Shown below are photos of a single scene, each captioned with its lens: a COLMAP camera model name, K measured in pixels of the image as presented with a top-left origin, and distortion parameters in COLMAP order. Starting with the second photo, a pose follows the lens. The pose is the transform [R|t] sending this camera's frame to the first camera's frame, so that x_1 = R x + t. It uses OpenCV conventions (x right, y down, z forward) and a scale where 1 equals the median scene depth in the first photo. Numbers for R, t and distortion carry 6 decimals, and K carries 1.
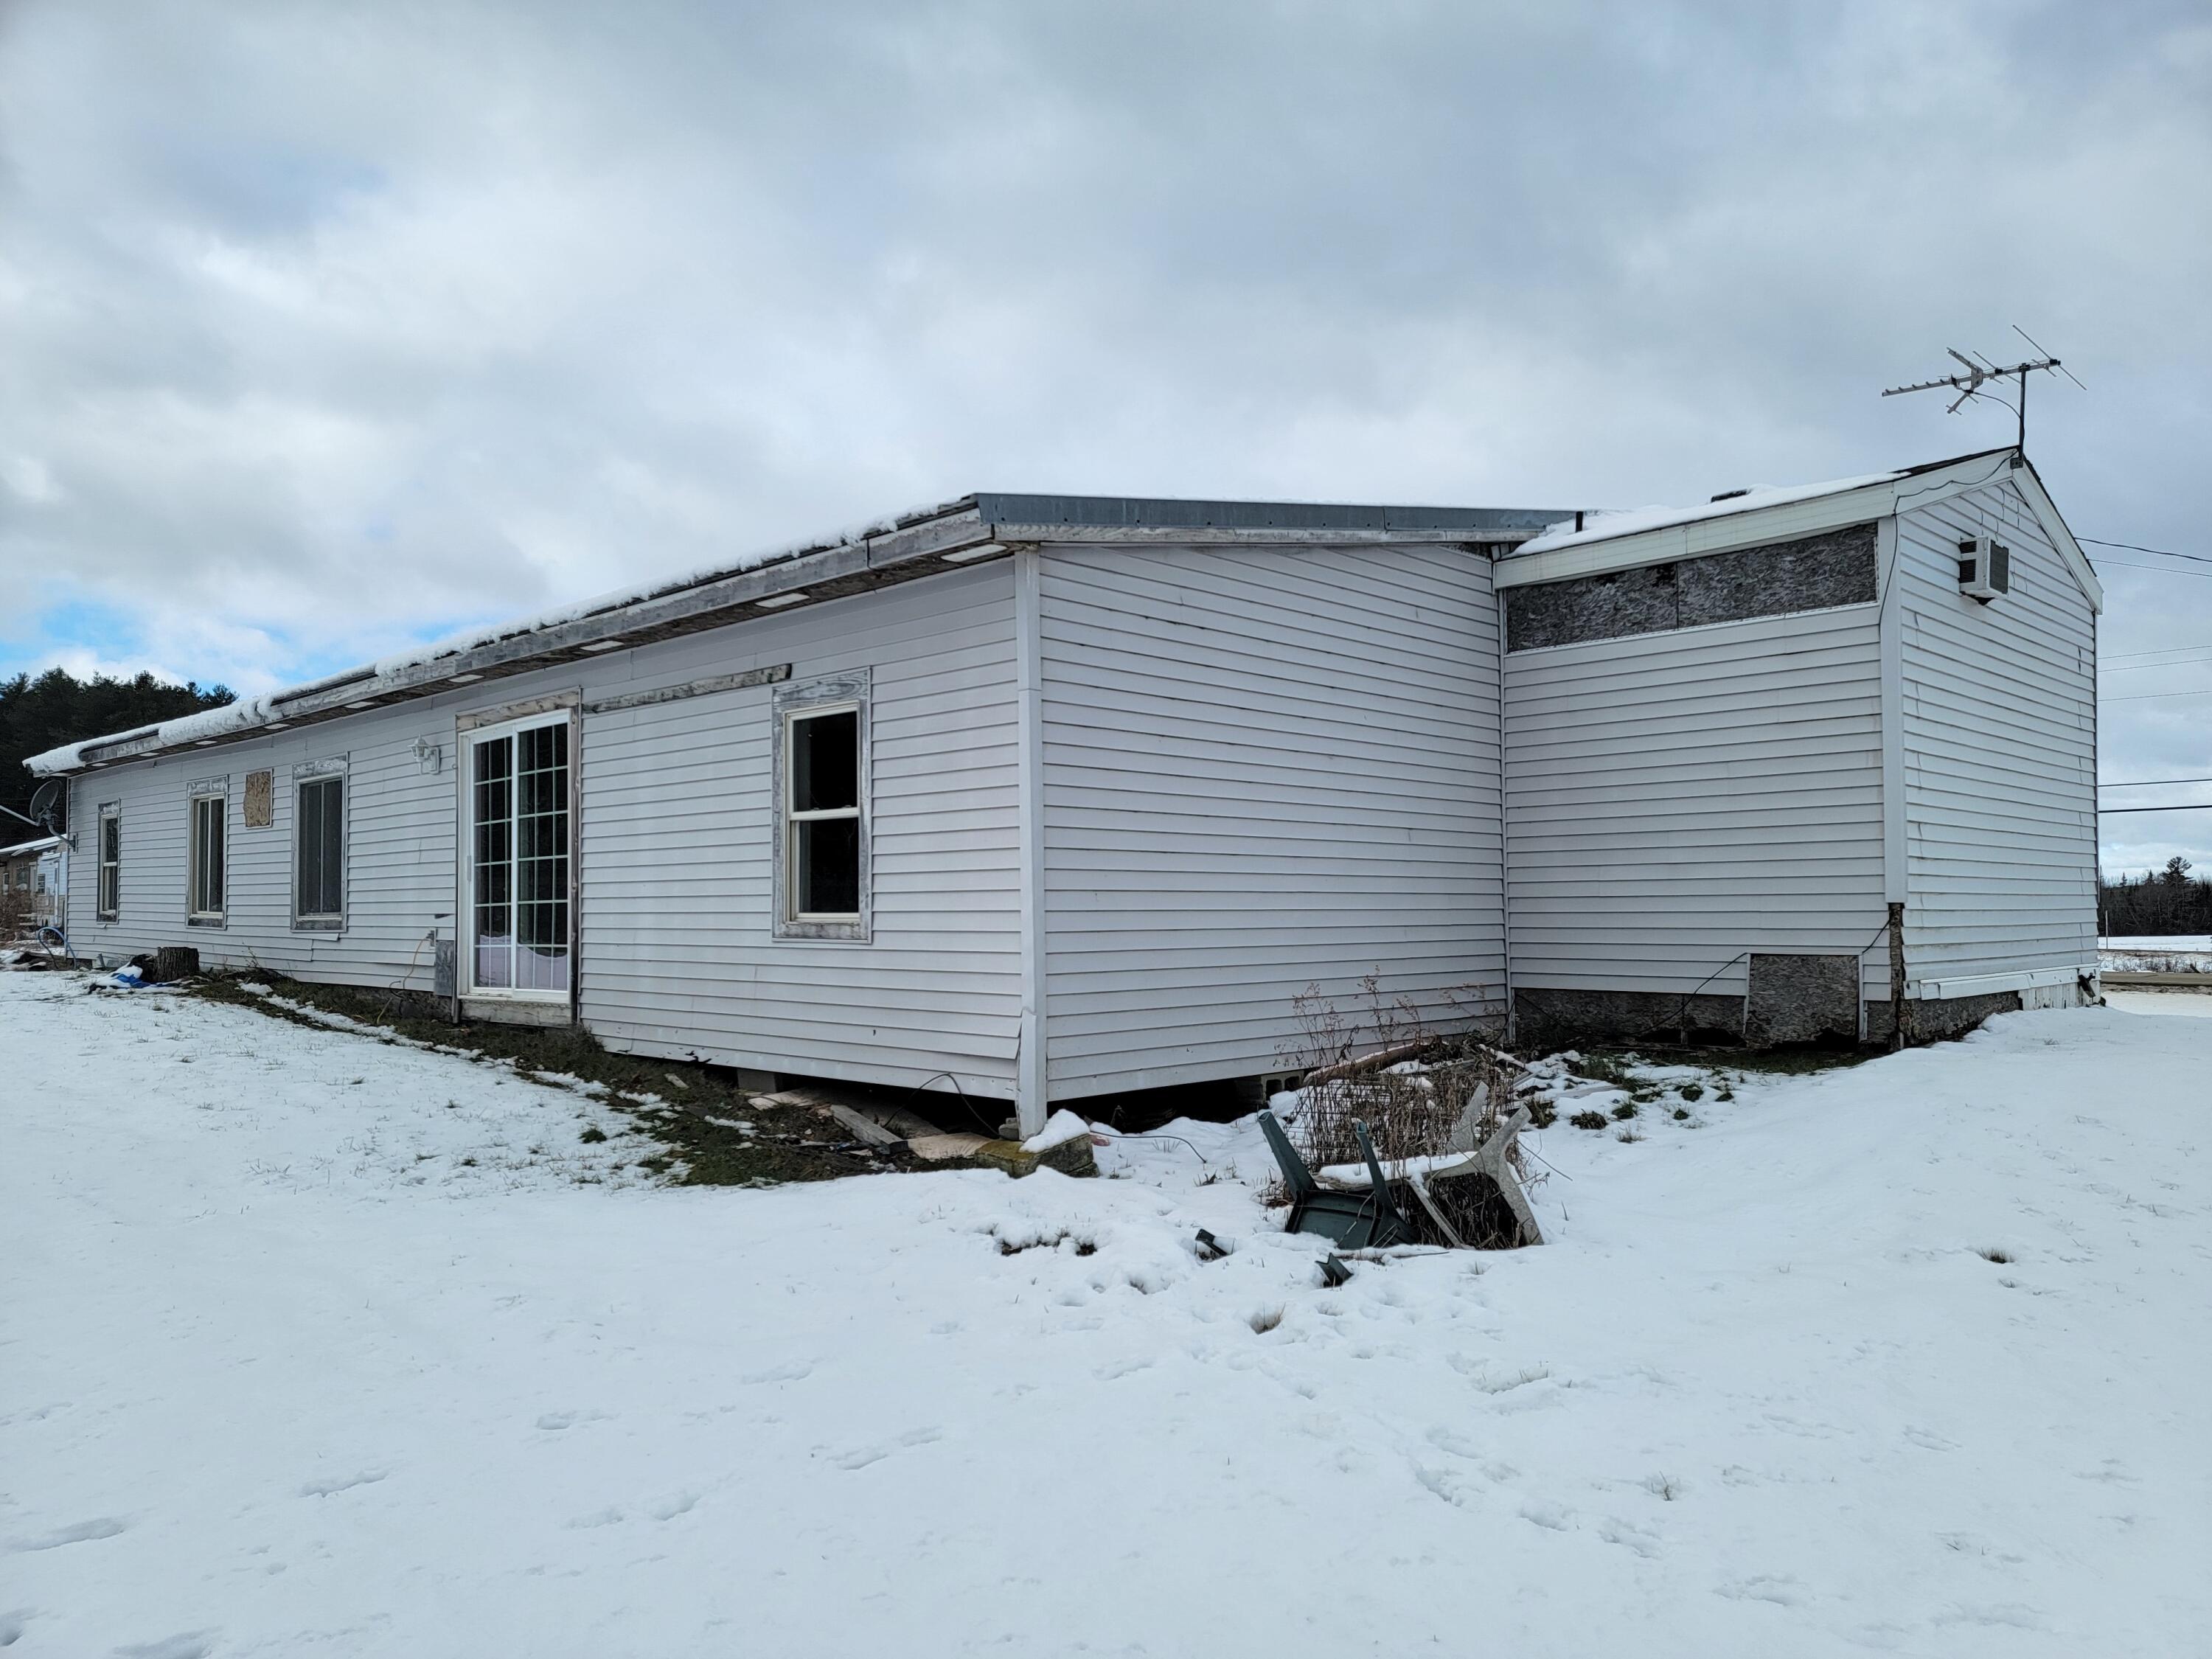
lens RADIAL K [[1525.2, 0, 1111.4], [0, 1525.2, 839.3], [0, 0, 1]] dist [0.101627, -0.076336]
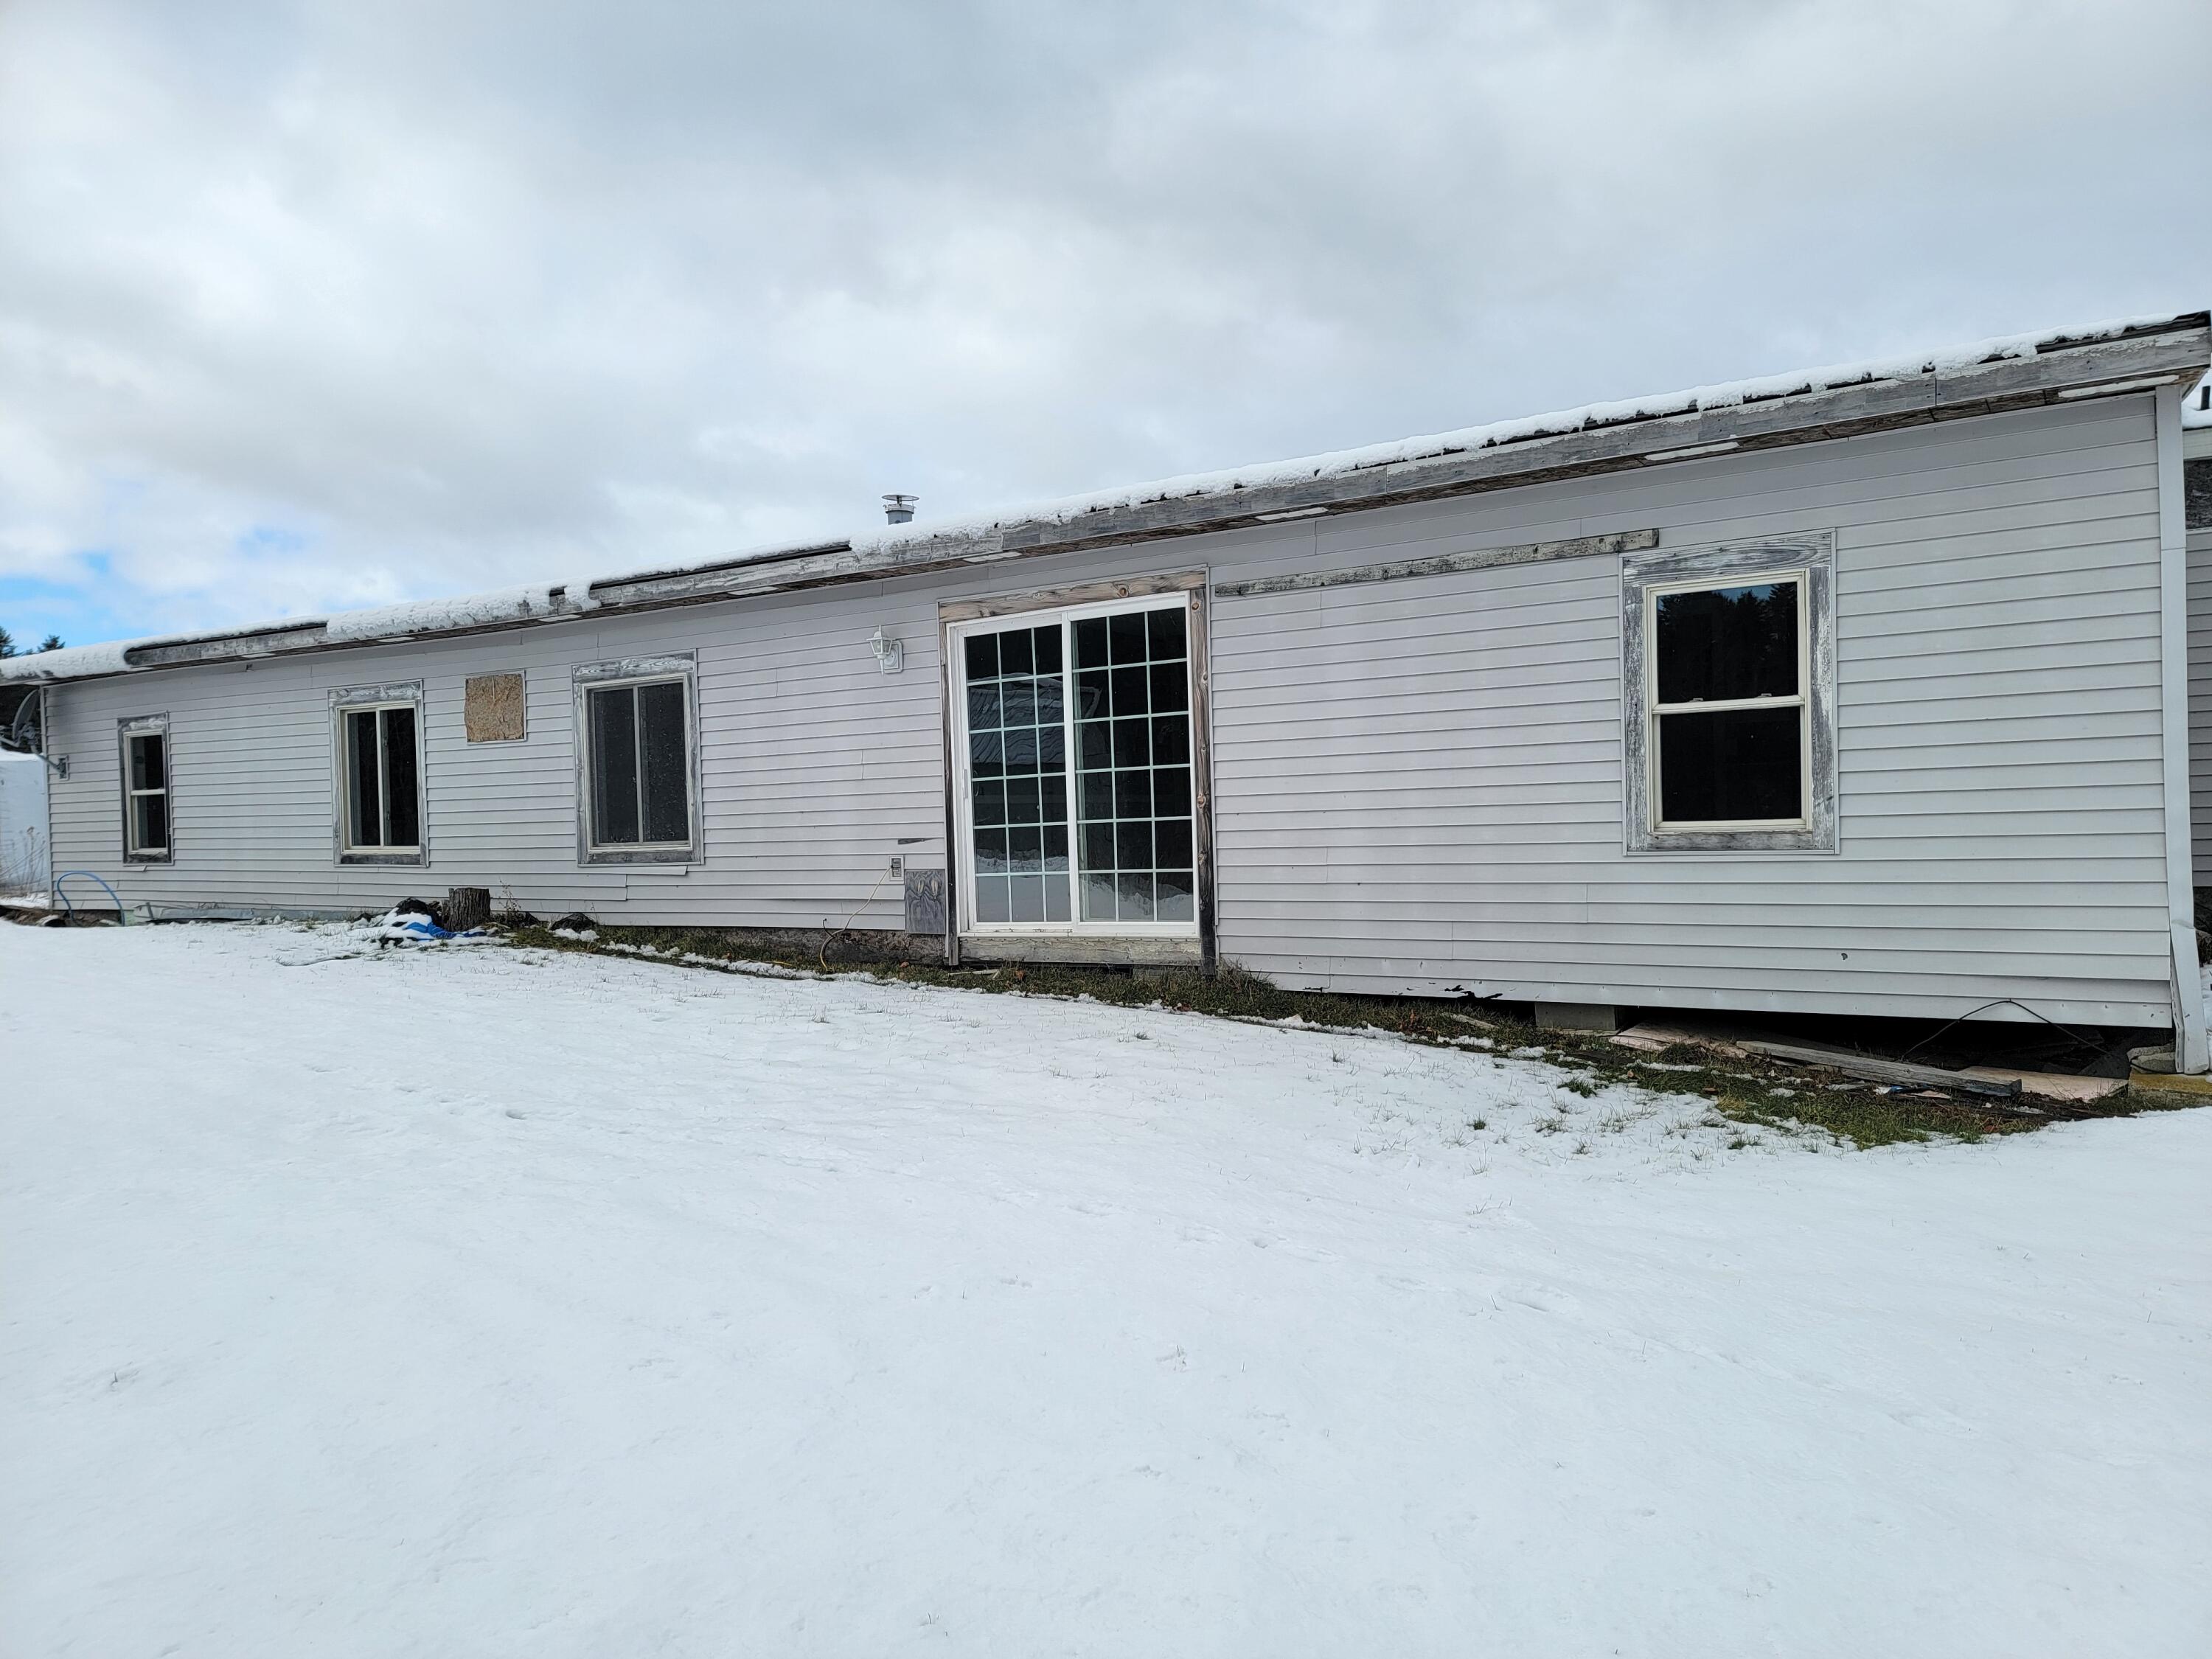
lens RADIAL K [[1525.2, 0, 1111.4], [0, 1525.2, 839.3], [0, 0, 1]] dist [0.101627, -0.076336]
pose [[0.977172, -0.024183, 0.211070, -0.578264], [0.013225, 0.998498, 0.053173, 0.006413], [-0.212039, -0.049167, 0.976024, 0.183905]]
